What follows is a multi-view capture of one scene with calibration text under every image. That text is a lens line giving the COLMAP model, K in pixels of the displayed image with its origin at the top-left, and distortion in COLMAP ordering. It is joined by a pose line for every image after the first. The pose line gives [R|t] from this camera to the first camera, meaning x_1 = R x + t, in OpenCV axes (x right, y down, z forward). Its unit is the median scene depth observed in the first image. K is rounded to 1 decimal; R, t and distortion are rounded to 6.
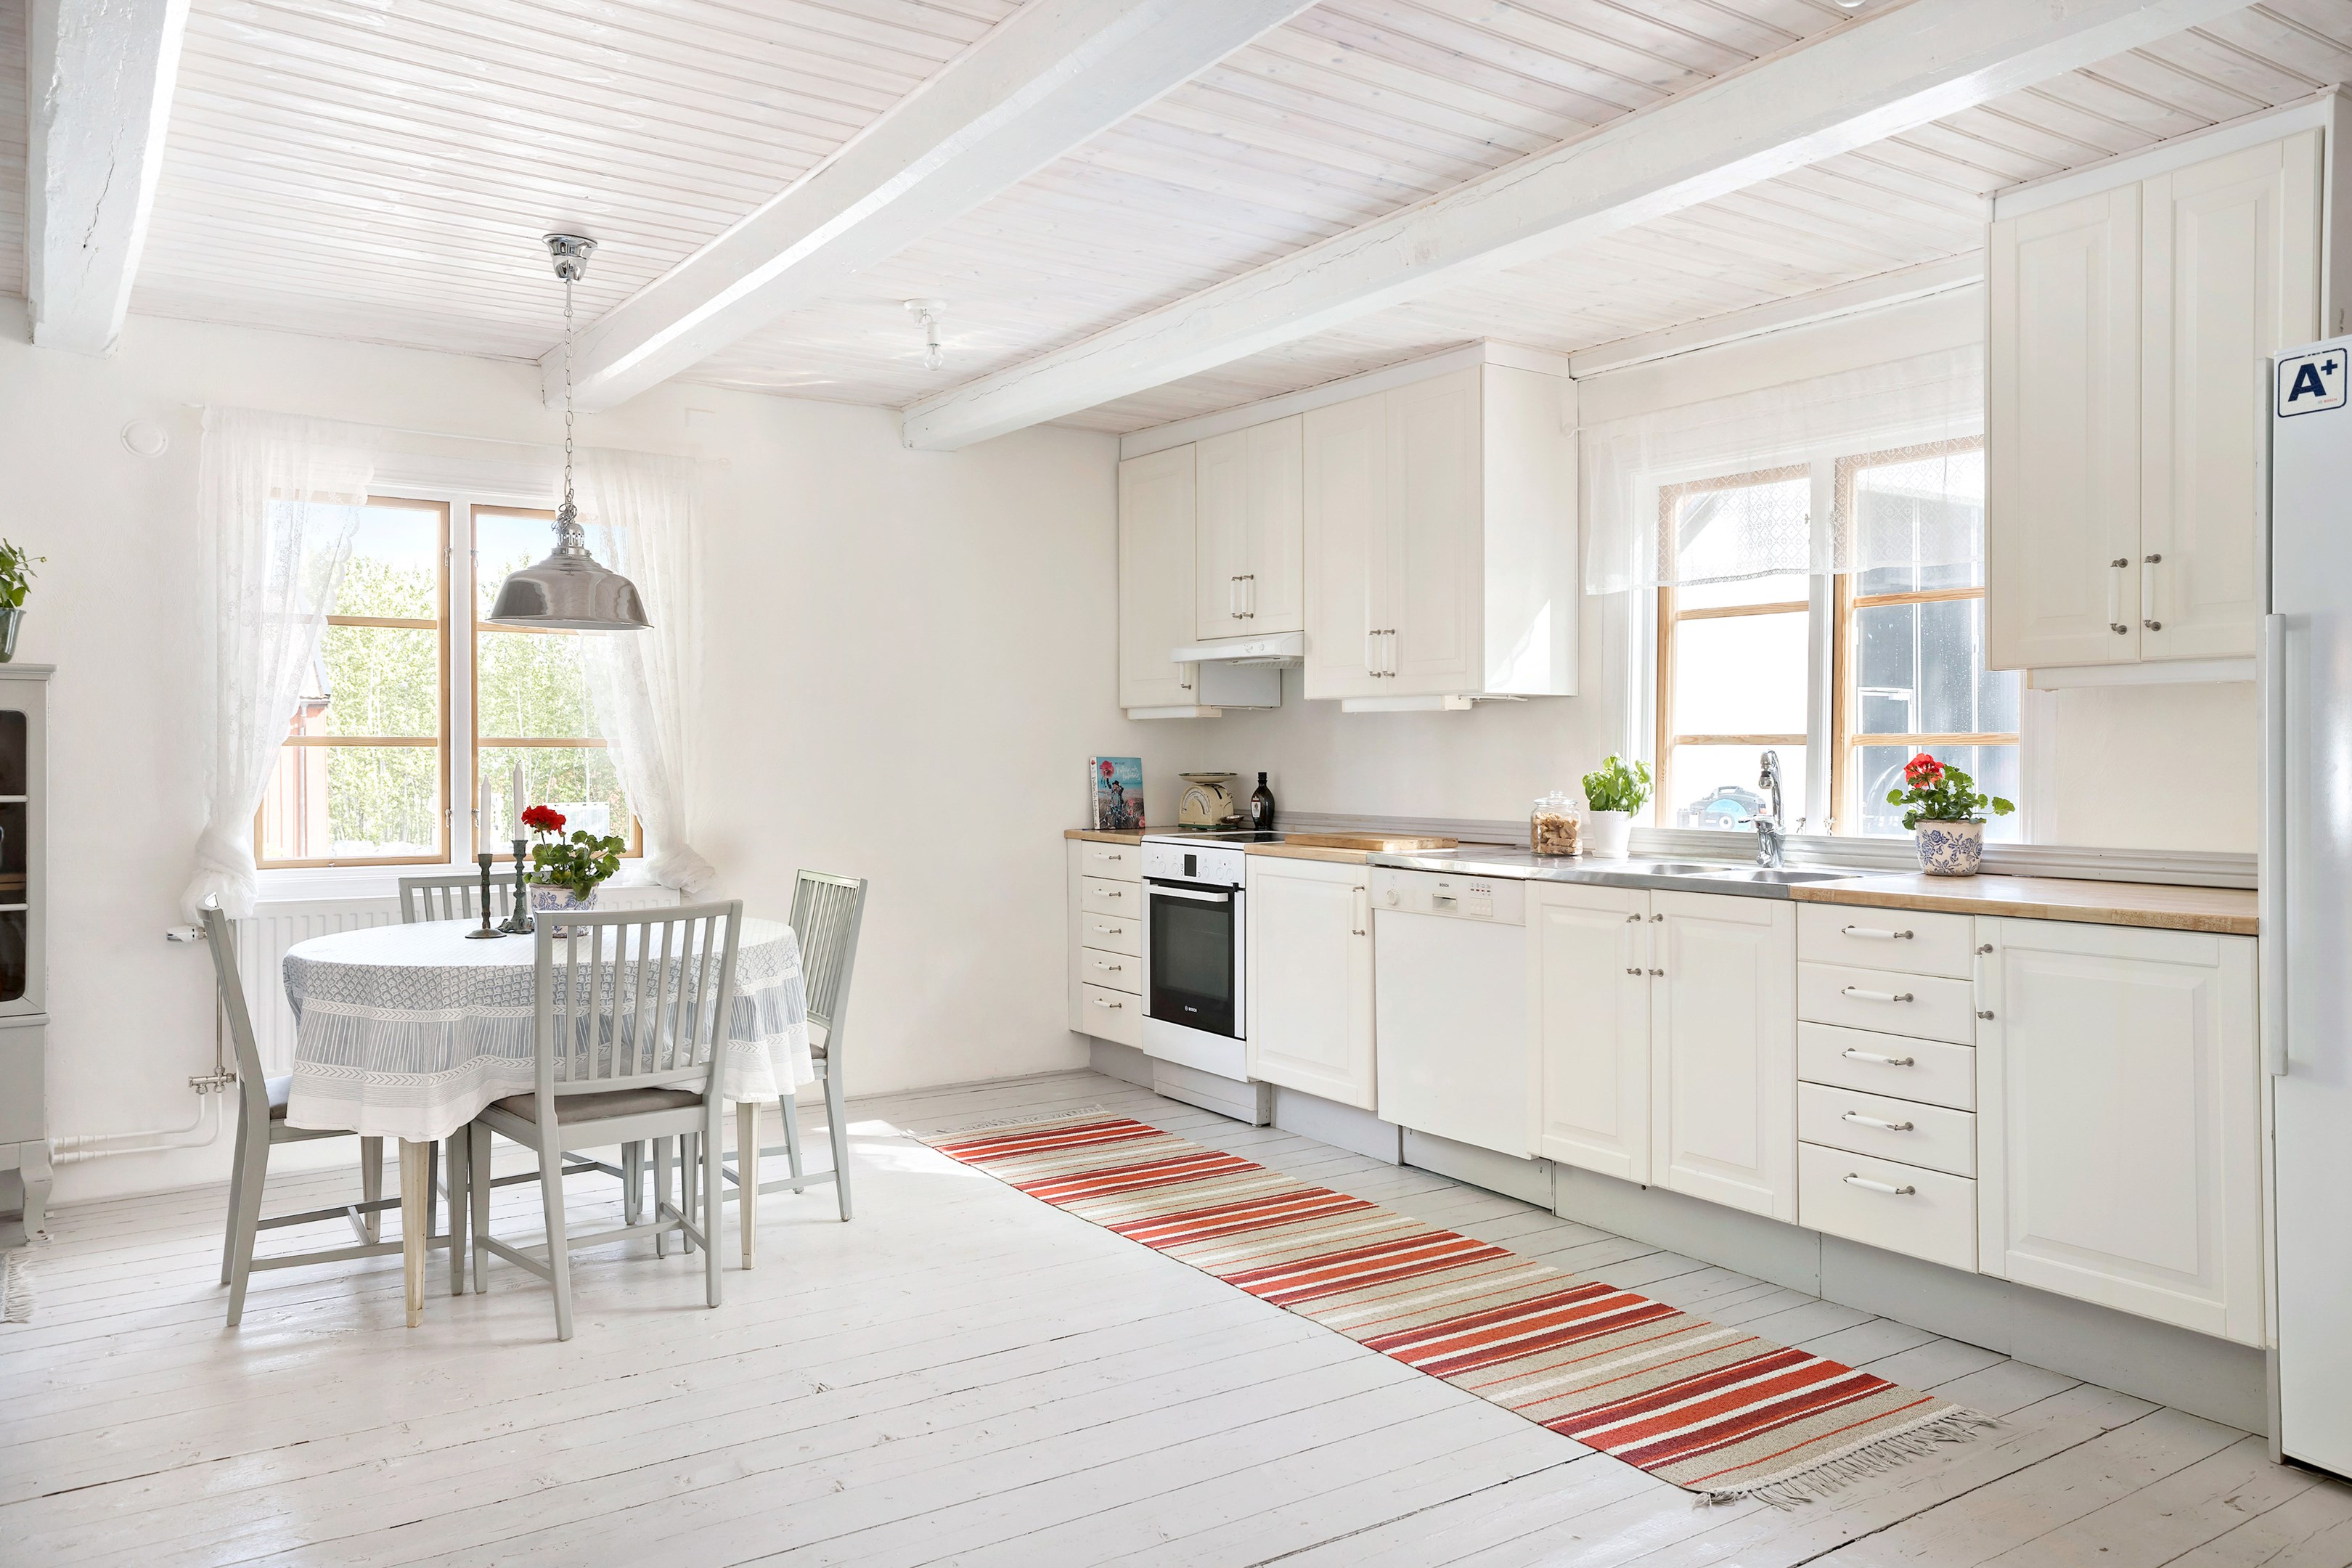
lens RADIAL K [[1623.9, 0, 1176.0], [0, 1623.9, 784.0], [0, 0, 1]] dist [0.021875, -0.000681]
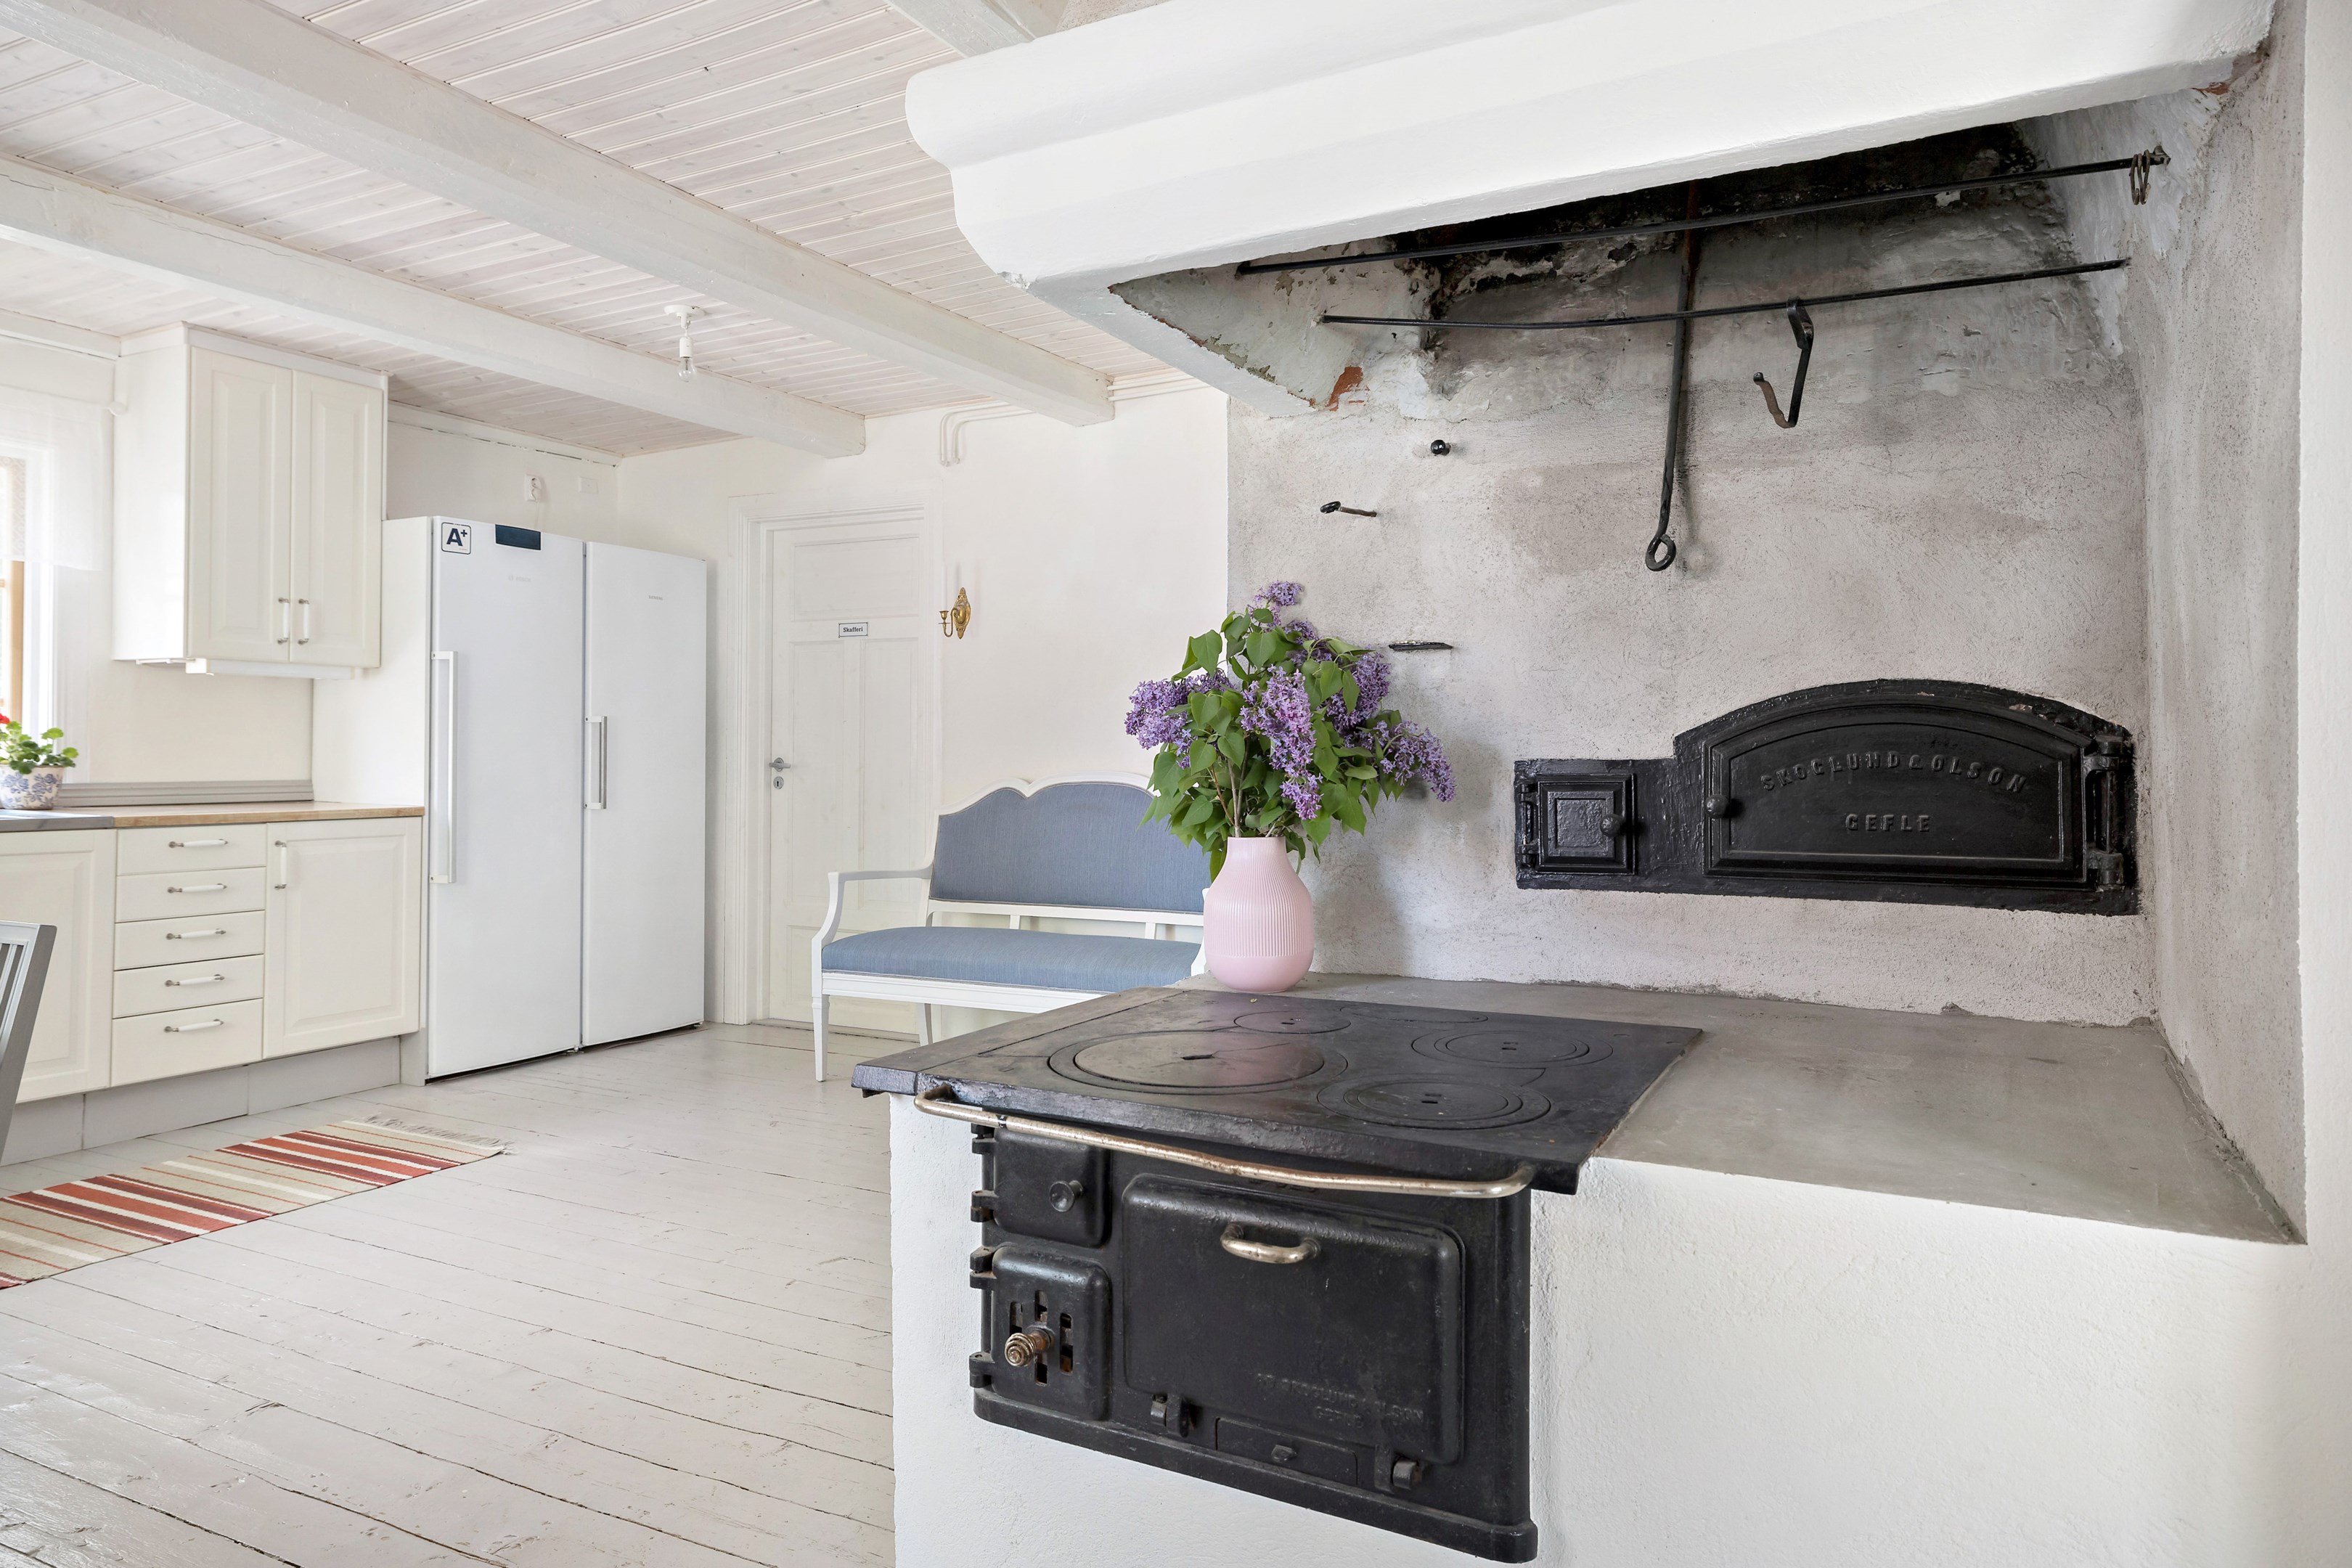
lens RADIAL K [[1493.6, 0, 1176.0], [0, 1493.6, 784.0], [0, 0, 1]] dist [-0.000676, -0.000215]
pose [[-0.479202, -0.016023, 0.877559, -1.264816], [0.012616, 0.999604, 0.025141, 0.022384], [-0.877614, 0.023119, -0.478810, 1.033833]]
